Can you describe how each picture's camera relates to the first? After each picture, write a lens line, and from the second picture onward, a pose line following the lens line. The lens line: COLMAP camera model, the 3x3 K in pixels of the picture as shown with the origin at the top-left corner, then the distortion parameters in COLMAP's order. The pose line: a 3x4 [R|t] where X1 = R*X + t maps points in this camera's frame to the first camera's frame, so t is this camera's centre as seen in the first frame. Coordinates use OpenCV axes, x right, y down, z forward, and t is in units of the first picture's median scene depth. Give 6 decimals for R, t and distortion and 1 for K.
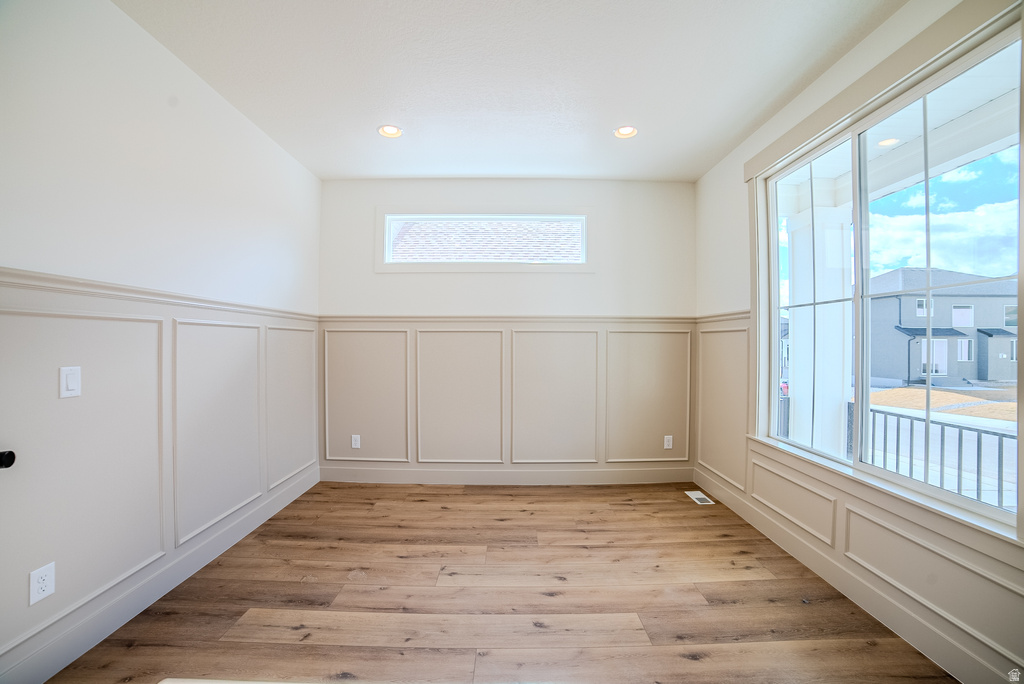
lens RADIAL K [[429.9, 0, 508.7], [0, 429.9, 345.2], [0, 0, 1]] dist [-0.105735, 0.042953]
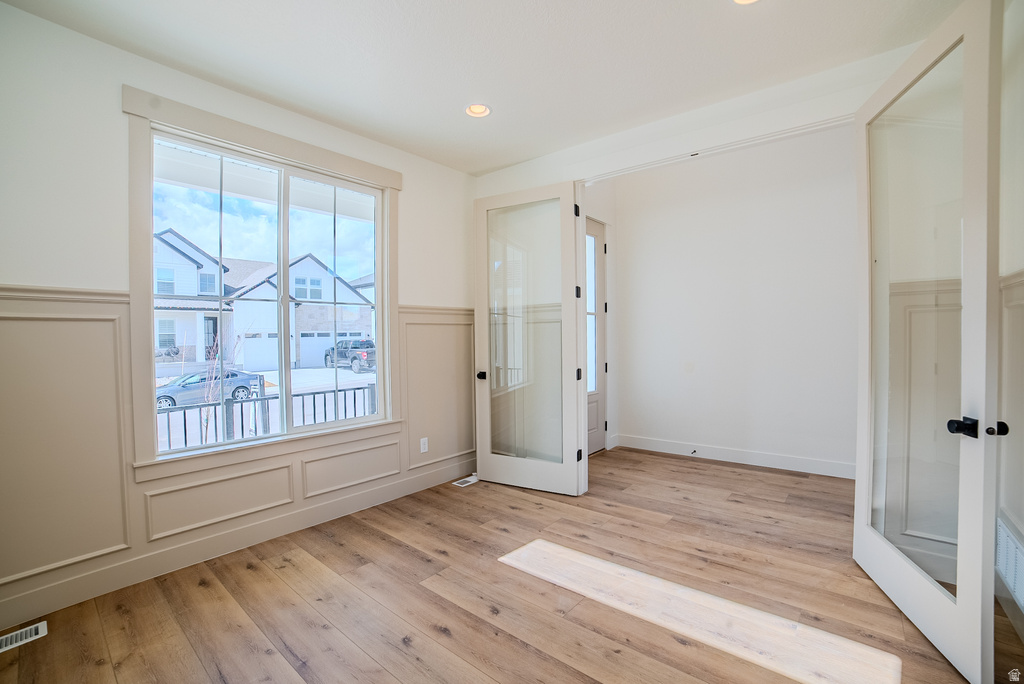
lens RADIAL K [[429.9, 0, 508.7], [0, 429.9, 345.2], [0, 0, 1]] dist [-0.105735, 0.042953]
pose [[-0.758708, -0.006979, 0.651393, -0.553272], [0.012605, 0.999598, 0.025391, -0.014600], [-0.651309, 0.027475, -0.758315, 1.545888]]
